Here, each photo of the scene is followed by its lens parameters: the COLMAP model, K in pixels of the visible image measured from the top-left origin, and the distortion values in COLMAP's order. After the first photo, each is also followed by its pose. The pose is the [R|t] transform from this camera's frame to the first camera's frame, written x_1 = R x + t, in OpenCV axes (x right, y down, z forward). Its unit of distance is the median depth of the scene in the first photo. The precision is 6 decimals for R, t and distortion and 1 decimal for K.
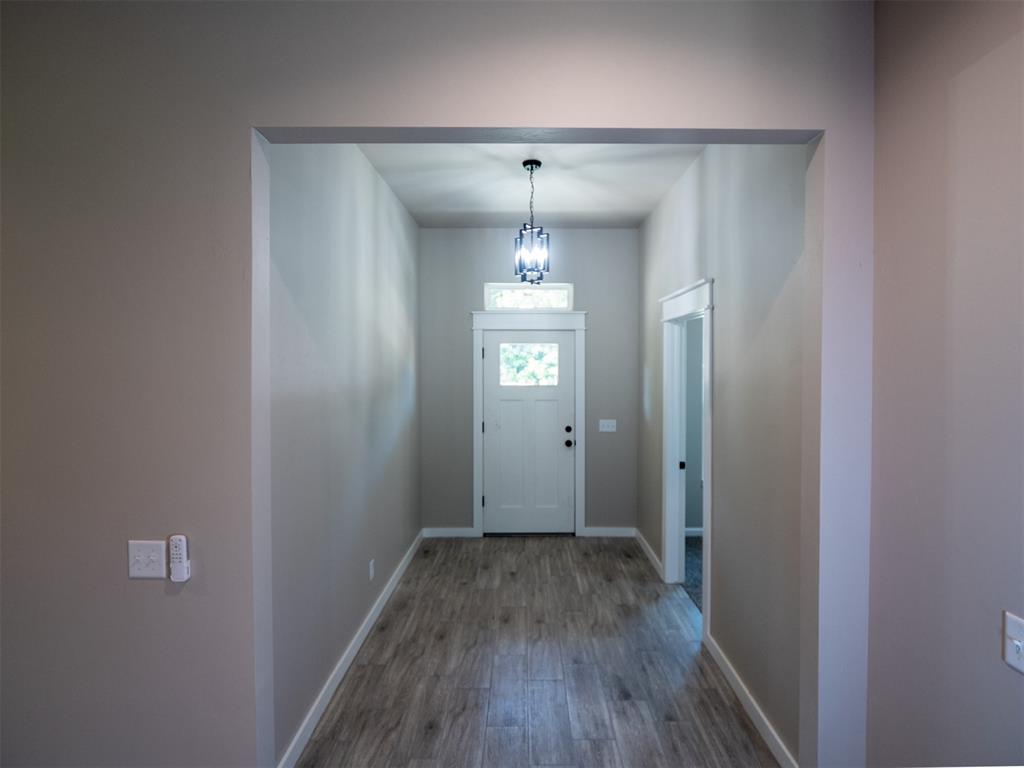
lens RADIAL K [[508.6, 0, 527.0], [0, 508.6, 371.2], [0, 0, 1]] dist [-0.001767, -0.010915]
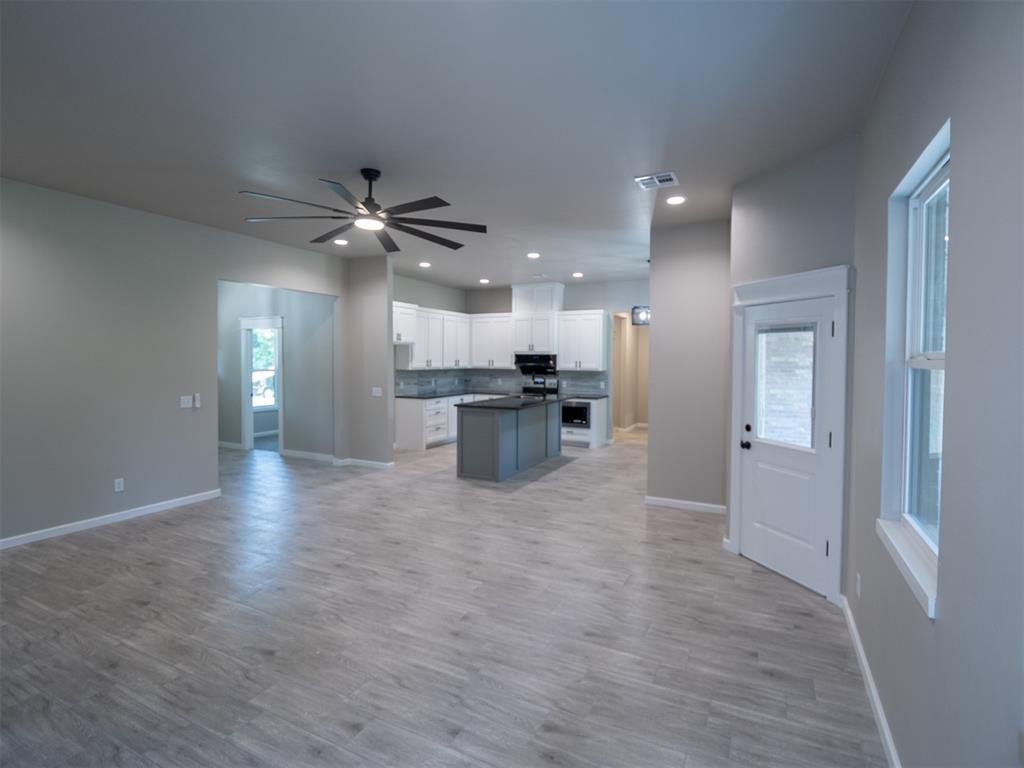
lens RADIAL K [[504.0, 0, 525.0], [0, 504.0, 371.9], [0, 0, 1]] dist [-0.003032, -0.008724]
pose [[0.445300, -0.020155, 0.895155, -0.903126], [0.007423, 0.999795, 0.018818, 0.042692], [-0.895351, -0.001734, 0.445358, -0.821400]]
